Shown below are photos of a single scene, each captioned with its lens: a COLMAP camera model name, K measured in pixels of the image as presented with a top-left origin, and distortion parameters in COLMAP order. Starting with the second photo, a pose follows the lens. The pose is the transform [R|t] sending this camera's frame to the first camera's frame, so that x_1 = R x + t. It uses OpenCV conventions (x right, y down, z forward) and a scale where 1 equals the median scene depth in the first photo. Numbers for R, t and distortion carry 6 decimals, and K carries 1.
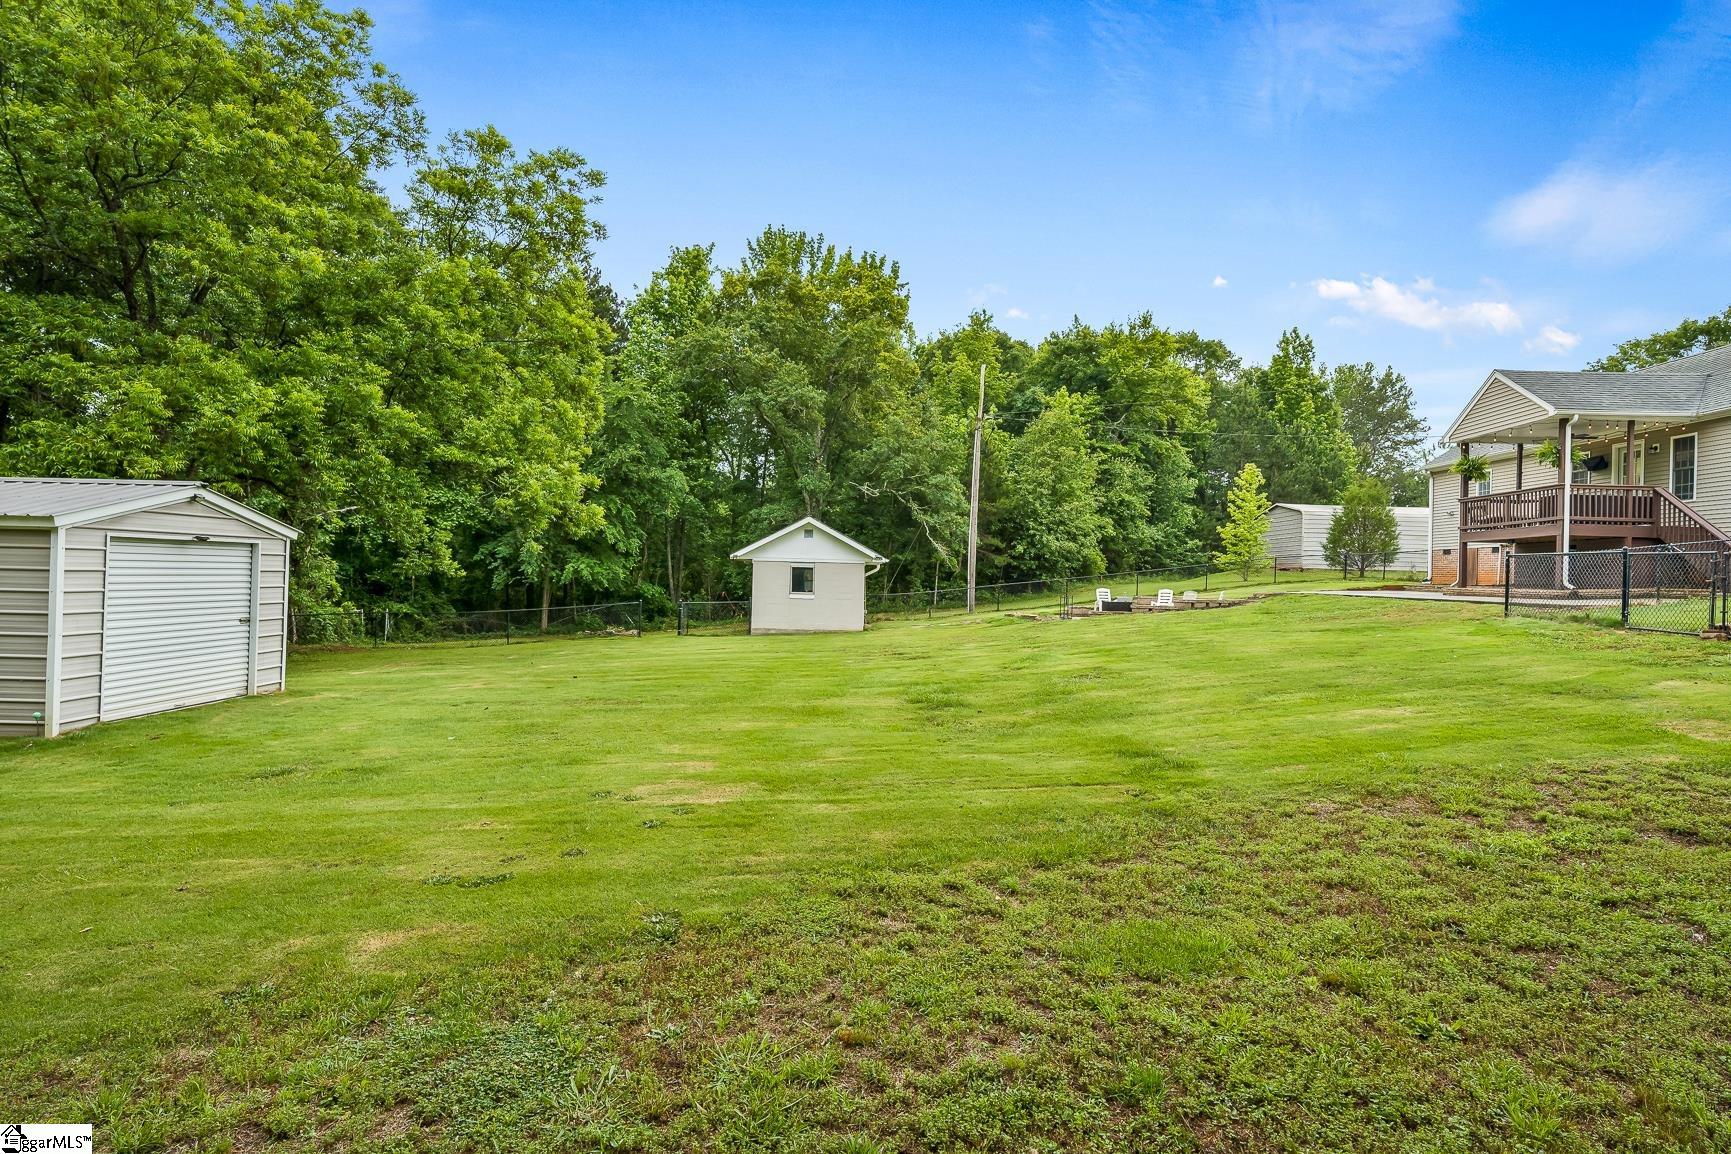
lens RADIAL K [[895.4, 0, 867.8], [0, 895.4, 567.8], [0, 0, 1]] dist [-0.007604, 0.000959]
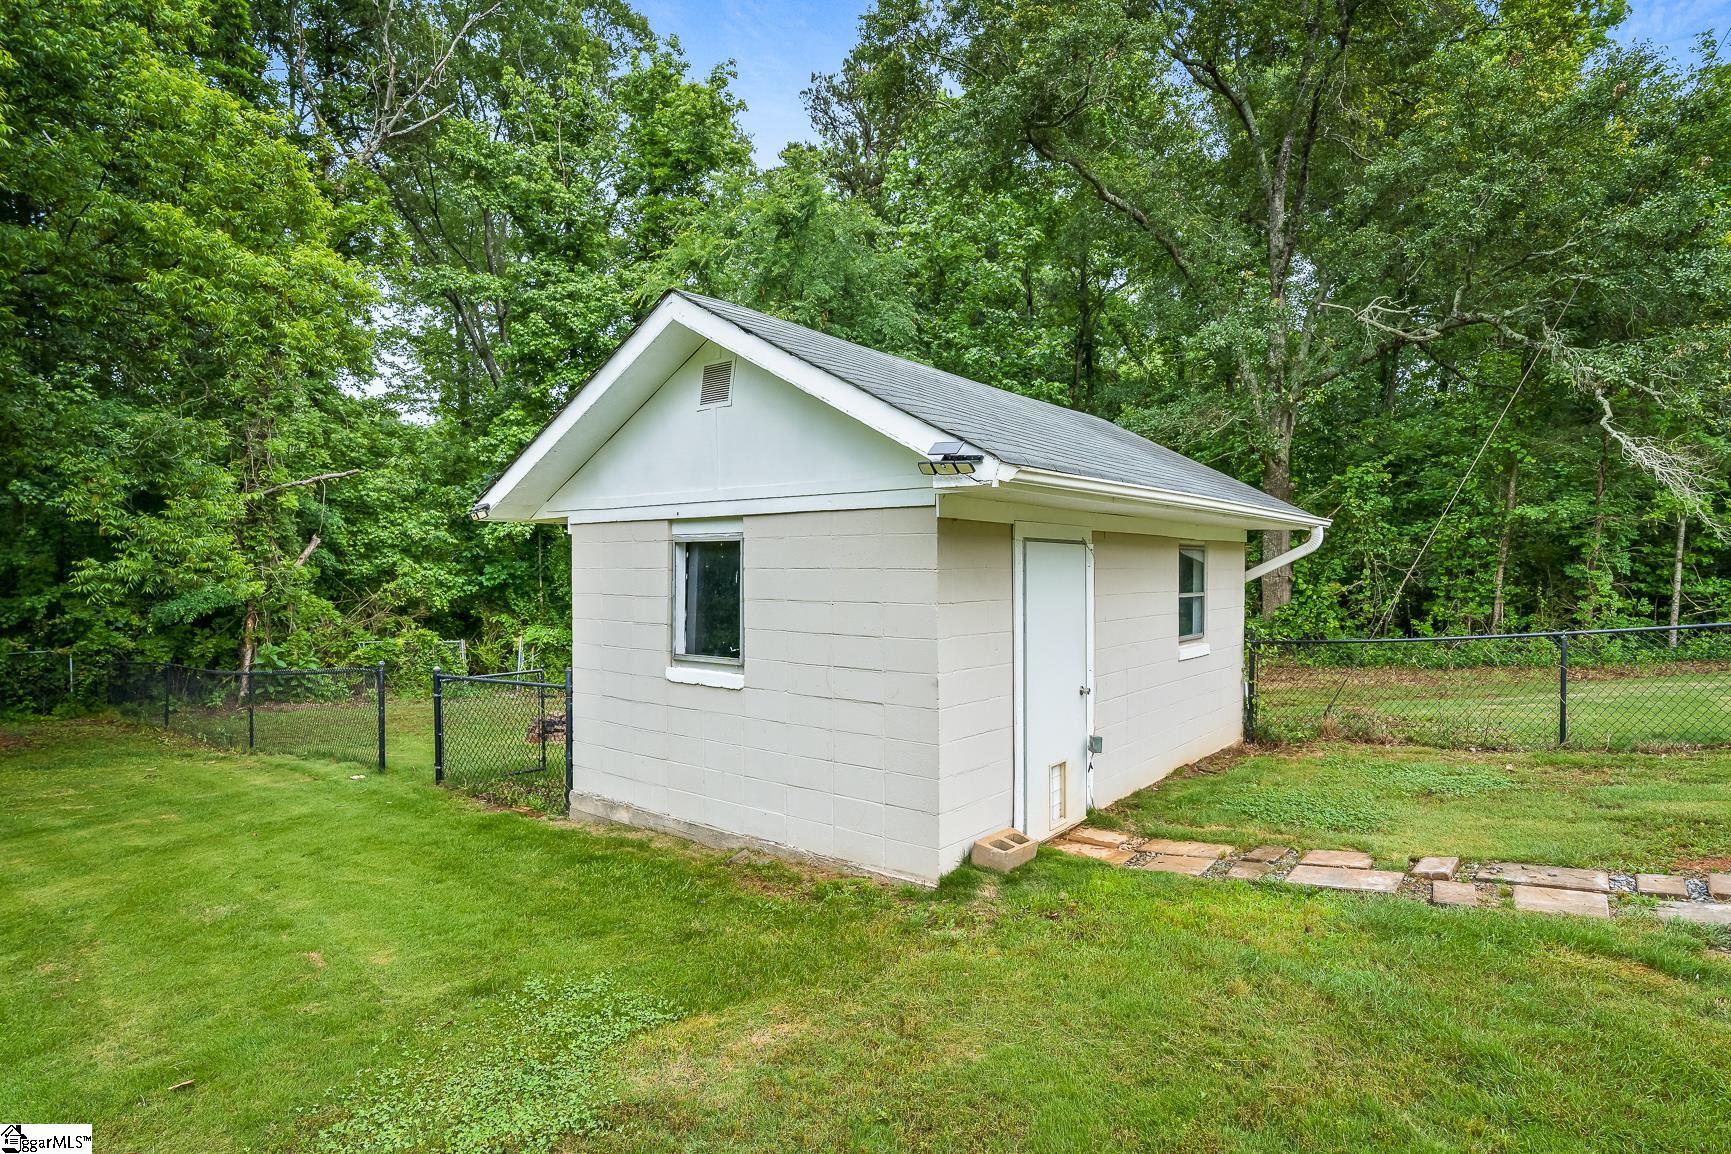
lens RADIAL K [[910.9, 0, 865.5], [0, 910.9, 577.0], [0, 0, 1]] dist [0.003506, 0.000579]
pose [[0.768206, -0.015506, -0.640015, 0.062733], [0.024603, 0.999683, 0.005311, 0.005009], [0.639730, -0.019826, 0.768344, 0.535443]]
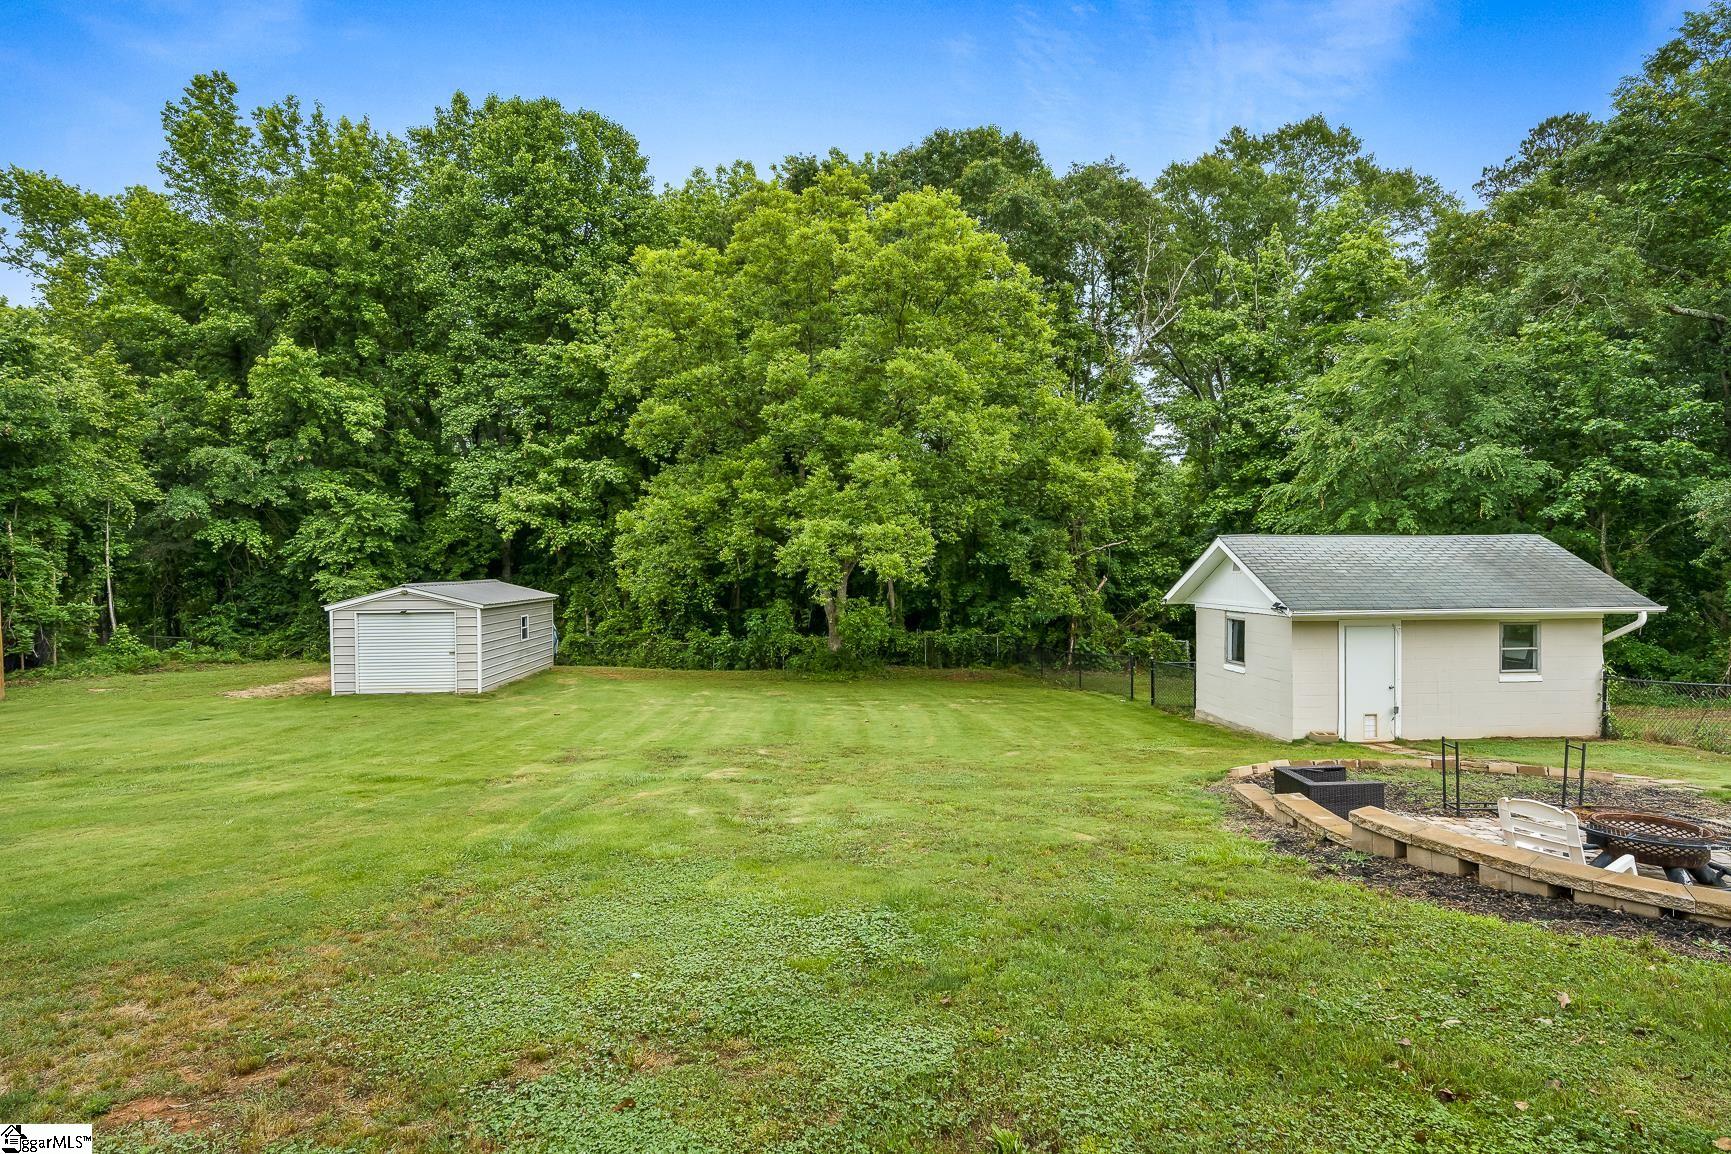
lens RADIAL K [[895.4, 0, 867.8], [0, 895.4, 567.8], [0, 0, 1]] dist [-0.007604, 0.000959]
pose [[0.081267, -0.016138, -0.996562, 0.312684], [0.015998, 0.999761, -0.014885, -0.018407], [0.996564, -0.014734, 0.081506, 0.443981]]
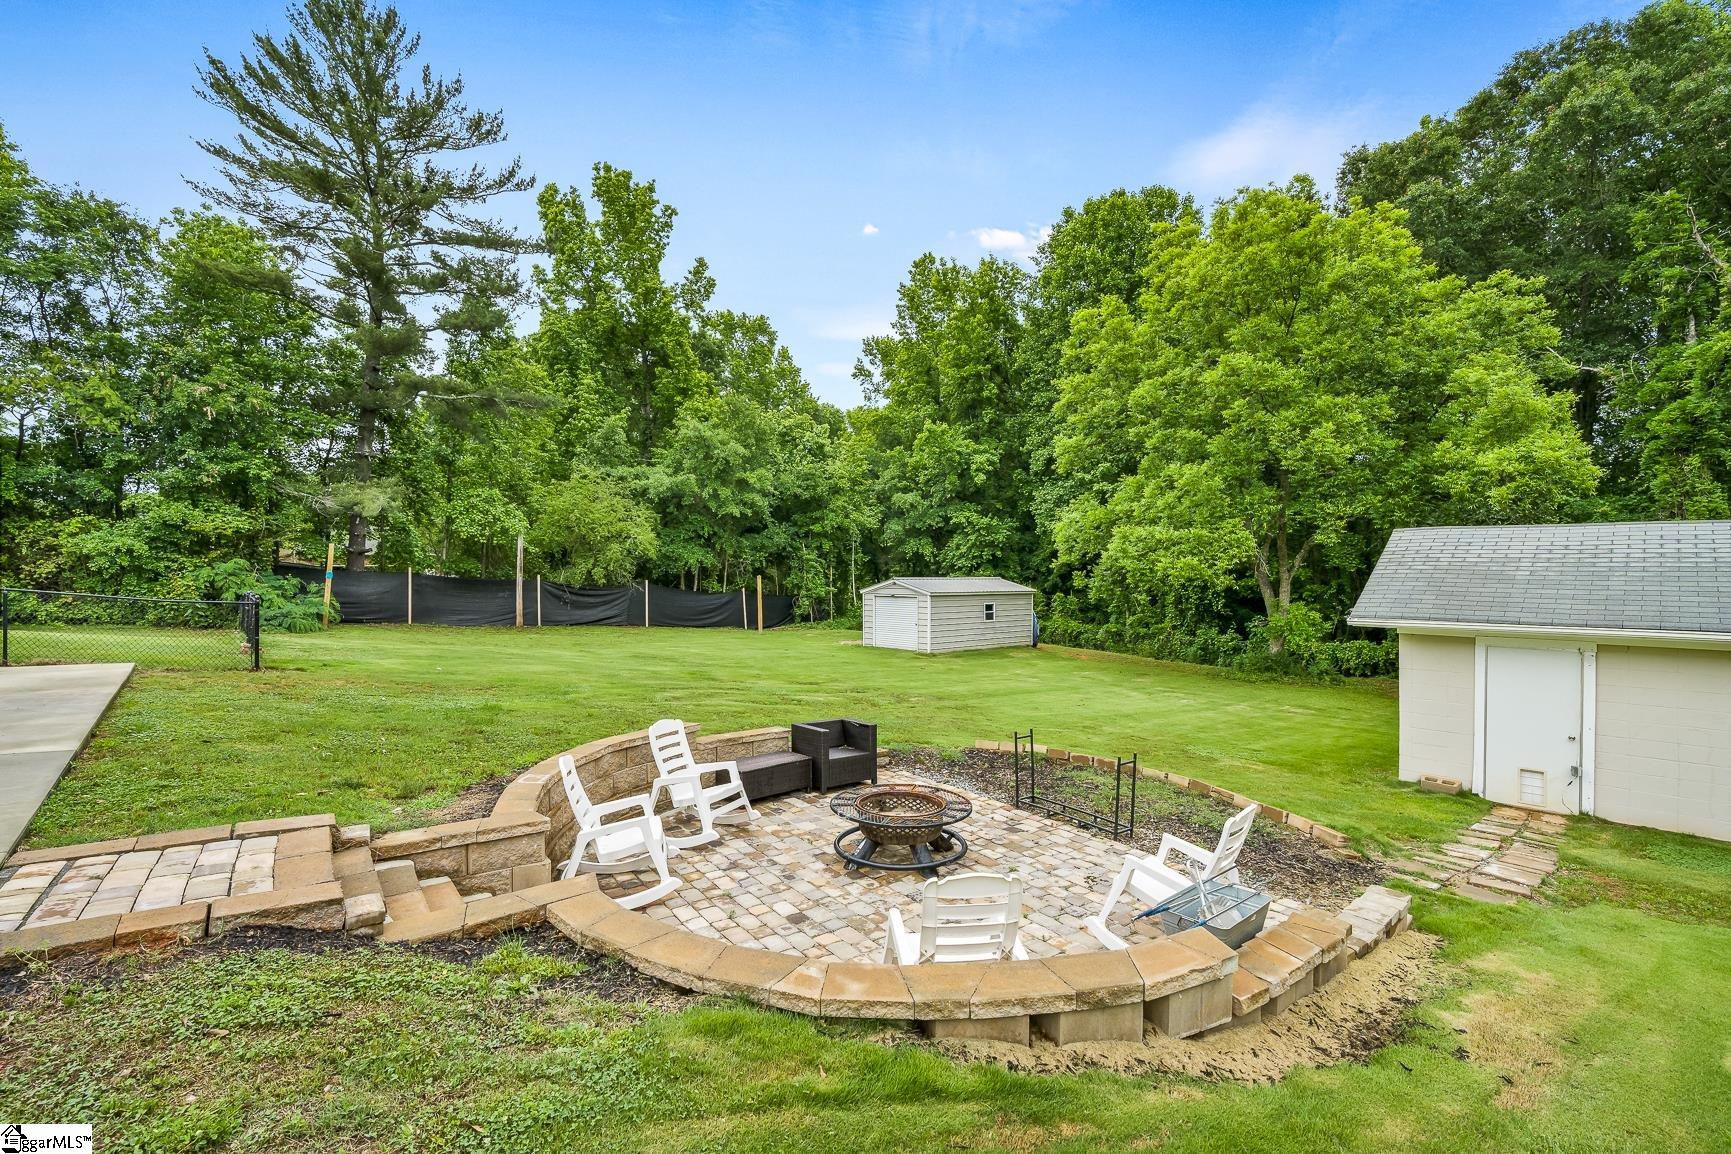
lens RADIAL K [[771.8, 0, 852.5], [0, 771.8, 568.4], [0, 0, 1]] dist [-0.002648, 0.000065]
pose [[-0.735440, -0.026673, -0.677065, 0.272975], [-0.014314, 0.999614, -0.023832, -0.012645], [0.677439, -0.007836, -0.735538, 0.683242]]
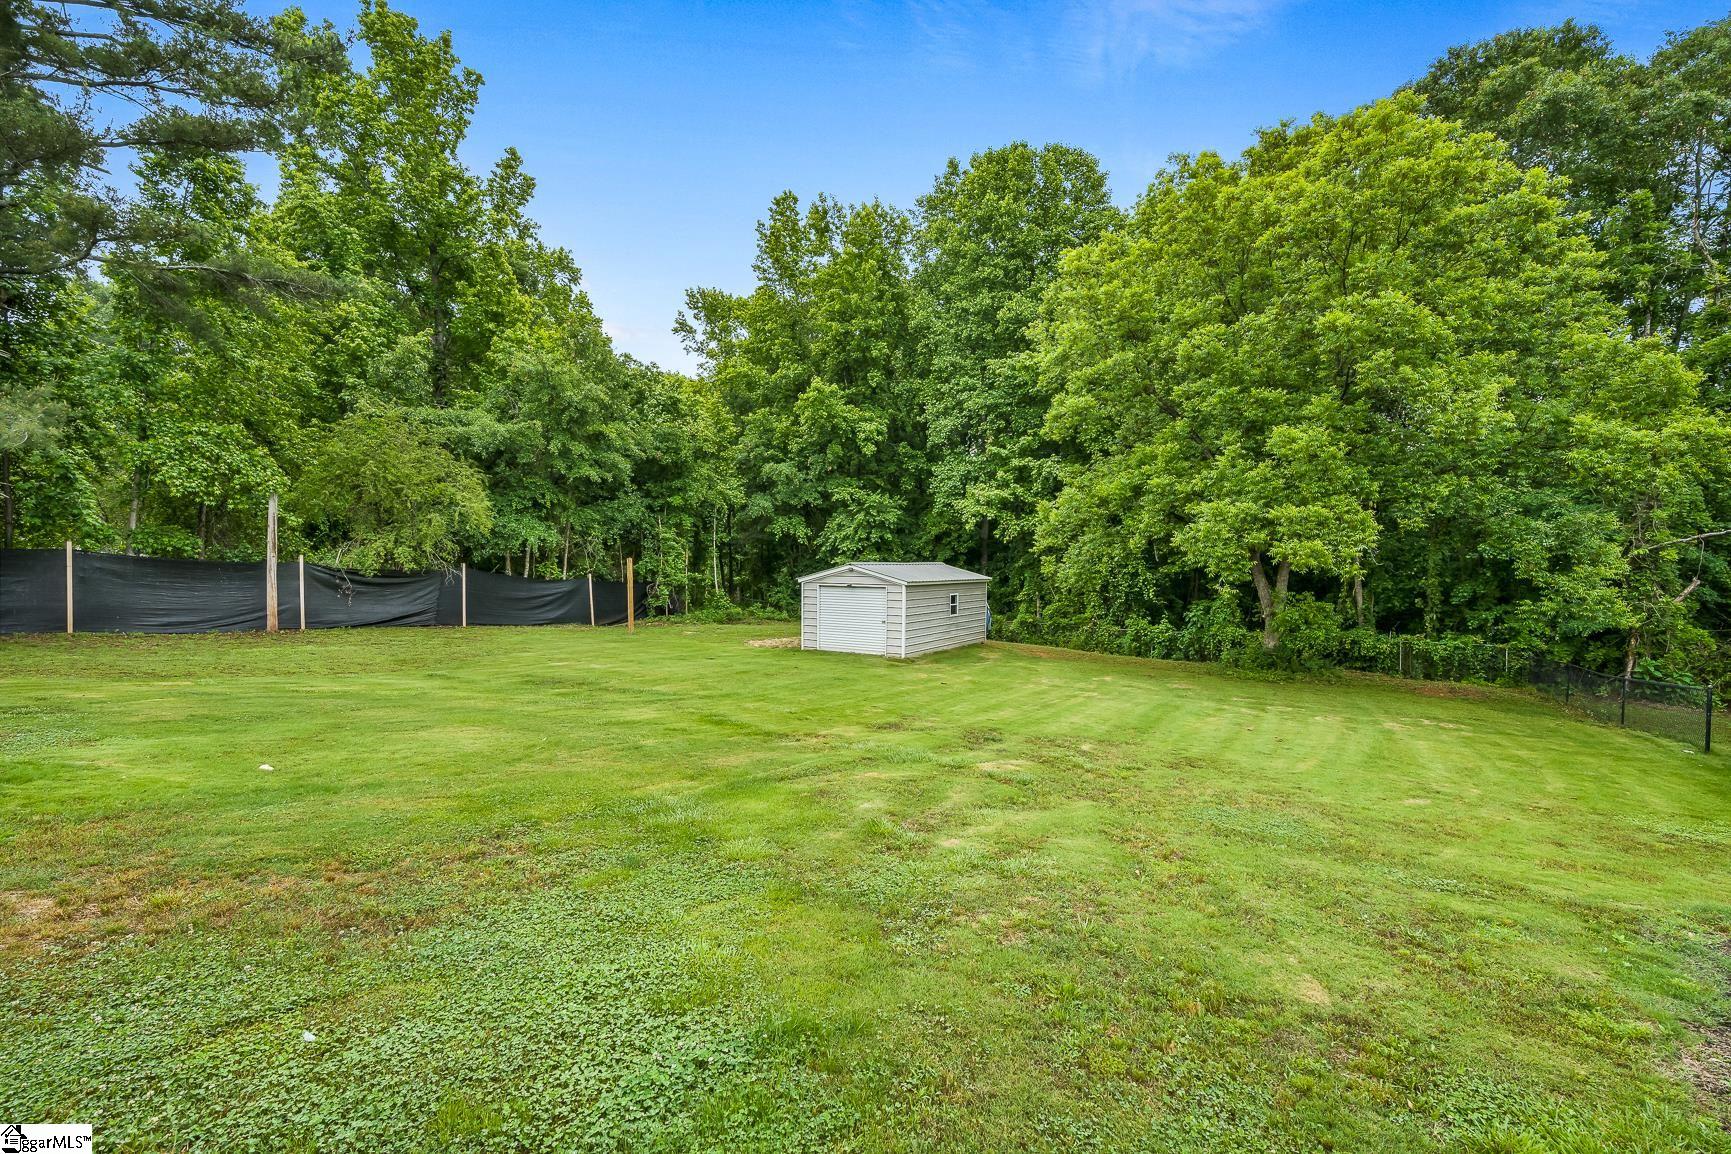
lens RADIAL K [[776.6, 0, 862.0], [0, 776.6, 573.7], [0, 0, 1]] dist [-0.008440, 0.001041]
pose [[-0.494768, -0.007589, -0.868992, 0.249764], [-0.016062, 0.999871, 0.000413, -0.014008], [0.868877, 0.014162, -0.494826, 0.491115]]
